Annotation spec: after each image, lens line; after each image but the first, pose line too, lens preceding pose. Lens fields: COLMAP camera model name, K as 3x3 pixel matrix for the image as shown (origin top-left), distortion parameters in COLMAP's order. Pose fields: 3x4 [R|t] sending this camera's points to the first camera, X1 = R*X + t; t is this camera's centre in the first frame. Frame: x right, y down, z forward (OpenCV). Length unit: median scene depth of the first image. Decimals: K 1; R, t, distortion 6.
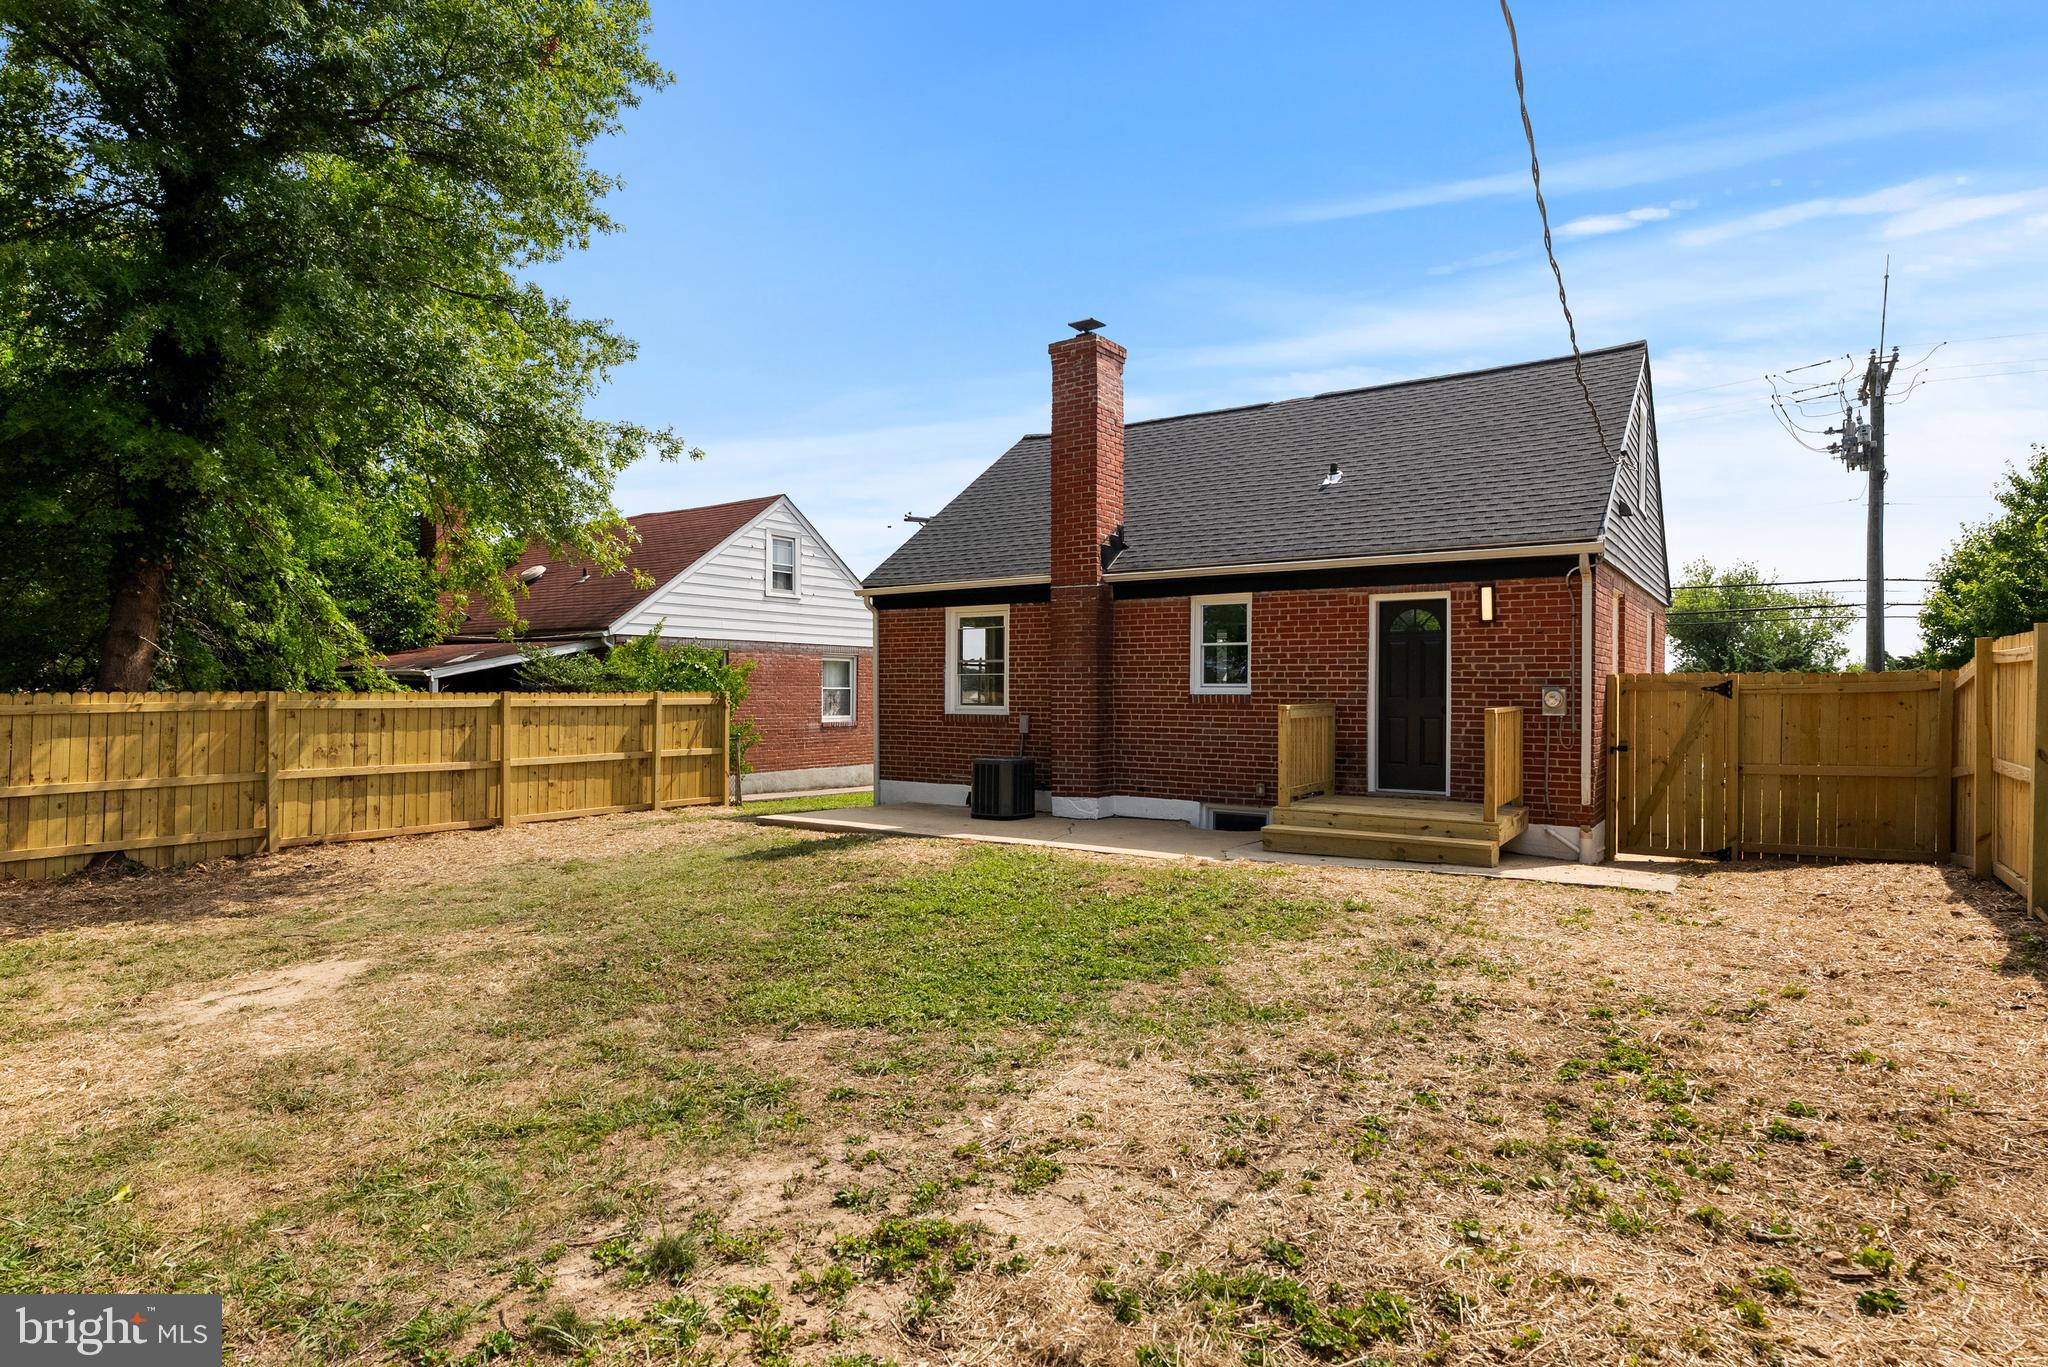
lens RADIAL K [[1100.4, 0, 1024.0], [0, 1100.4, 683.5], [0, 0, 1]] dist [-0.001032, -0.000123]
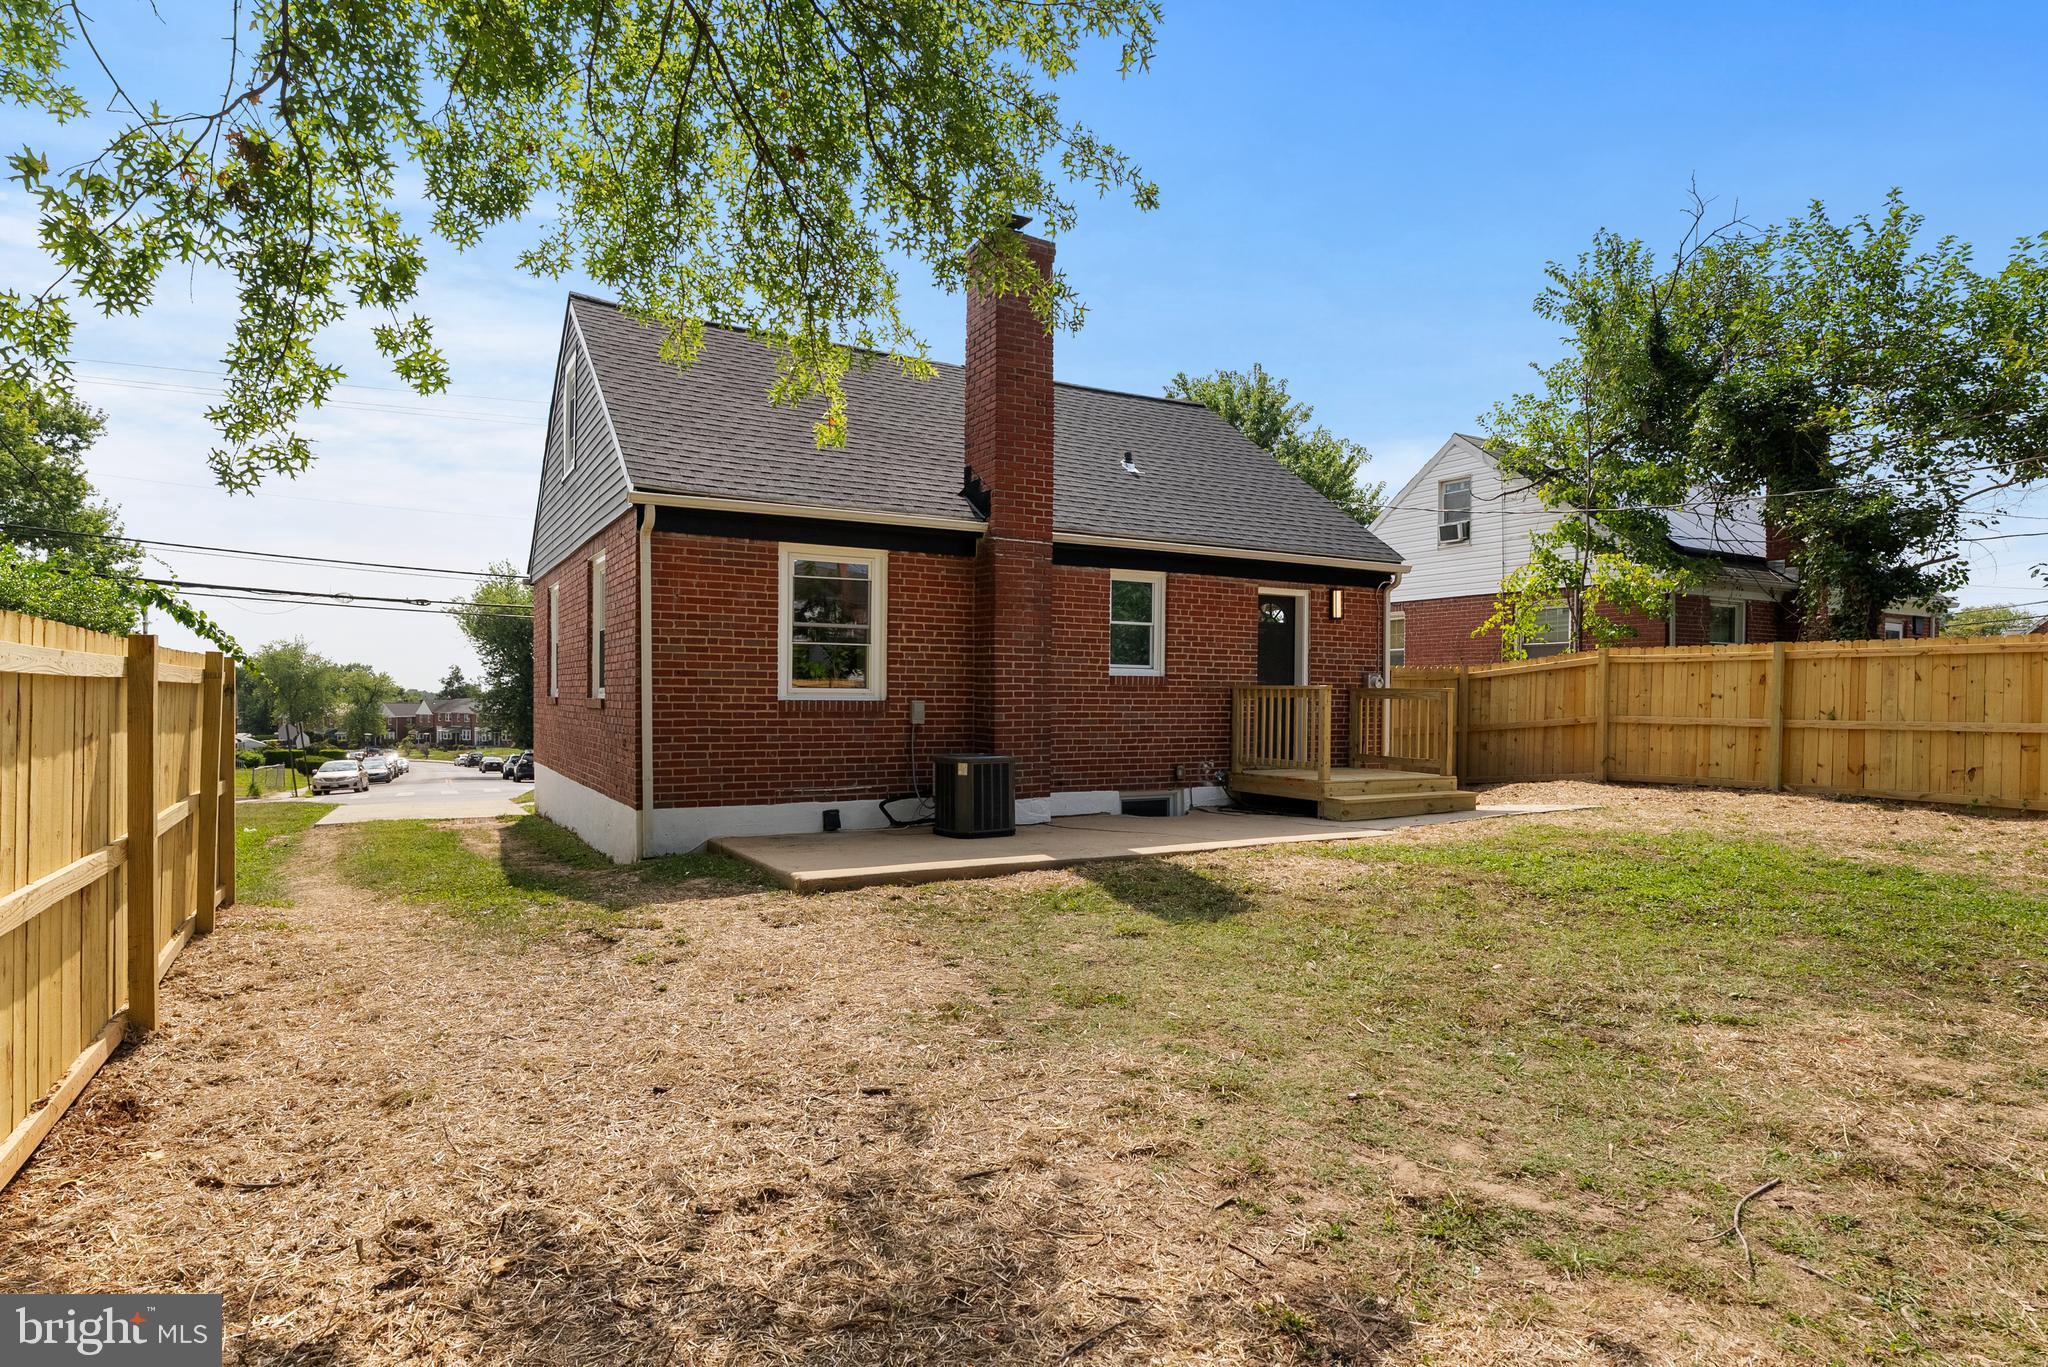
lens RADIAL K [[1100.4, 0, 1024.0], [0, 1100.4, 683.5], [0, 0, 1]] dist [-0.001032, -0.000123]
pose [[0.432582, 0.005506, 0.901578, -0.695576], [-0.013045, 0.999915, 0.000153, 0.017169], [-0.901500, -0.011827, 0.432617, 0.650287]]
